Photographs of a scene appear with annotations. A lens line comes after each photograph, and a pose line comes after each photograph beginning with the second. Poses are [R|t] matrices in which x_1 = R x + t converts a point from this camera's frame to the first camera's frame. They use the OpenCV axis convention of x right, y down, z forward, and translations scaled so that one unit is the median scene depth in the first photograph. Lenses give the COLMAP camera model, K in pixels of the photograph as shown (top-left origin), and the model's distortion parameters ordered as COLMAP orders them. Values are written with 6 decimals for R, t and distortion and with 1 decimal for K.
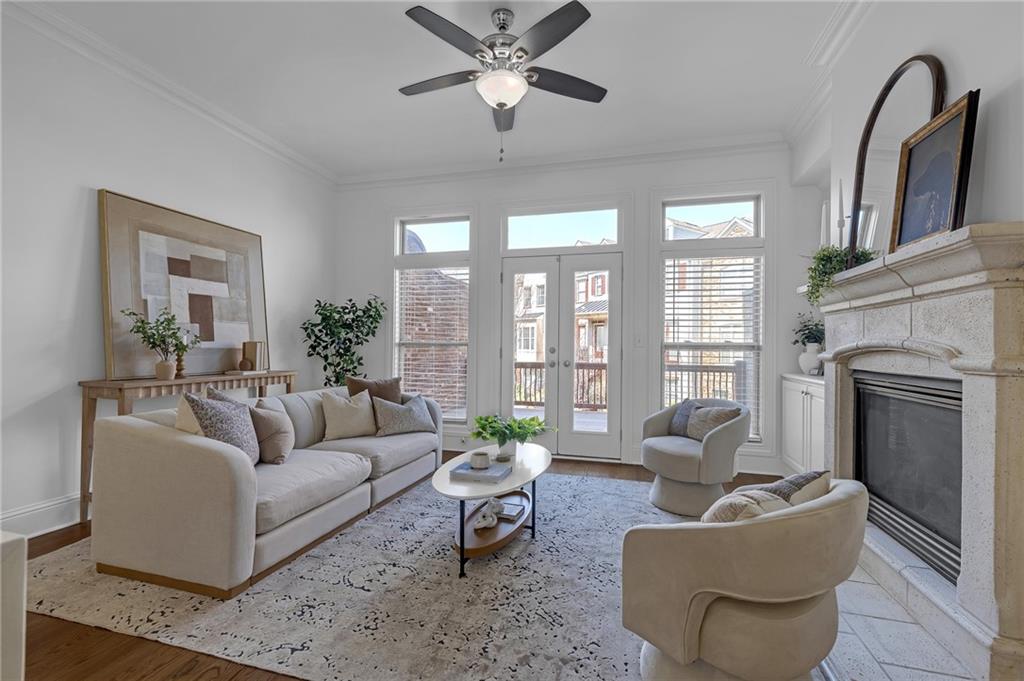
lens RADIAL K [[452.5, 0, 513.9], [0, 452.5, 345.4], [0, 0, 1]] dist [-0.001045, -0.000151]
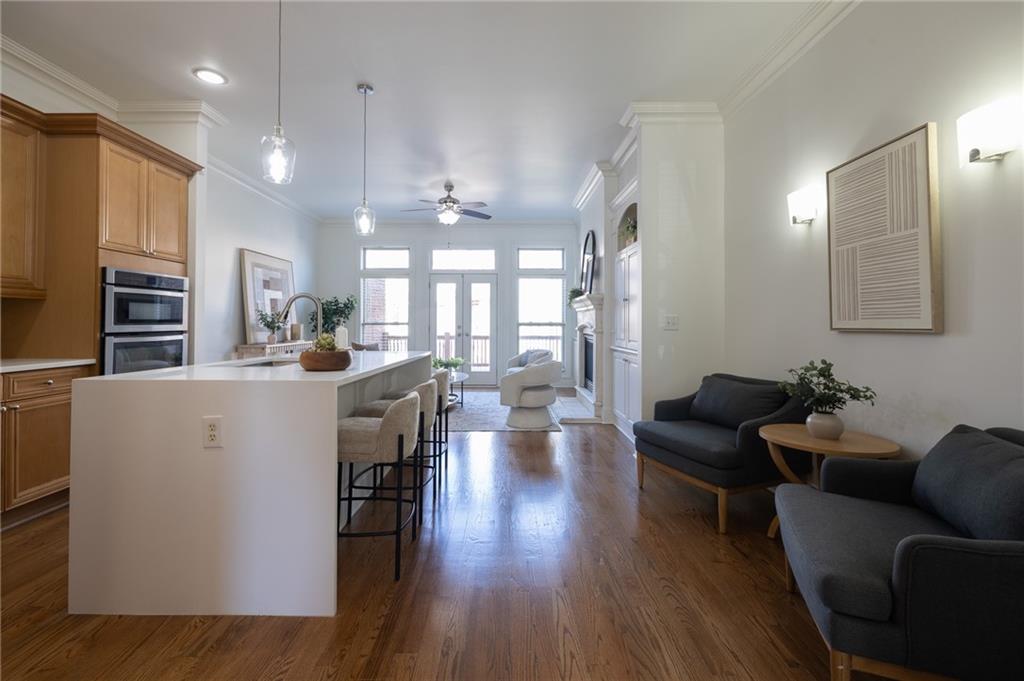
lens RADIAL K [[451.2, 0, 511.9], [0, 451.2, 316.7], [0, 0, 1]] dist [-0.000462, -0.000041]
pose [[0.961983, -0.003151, 0.273092, -0.217175], [0.005986, 0.999937, -0.009547, -0.012704], [-0.273045, 0.010818, 0.961940, -0.831268]]
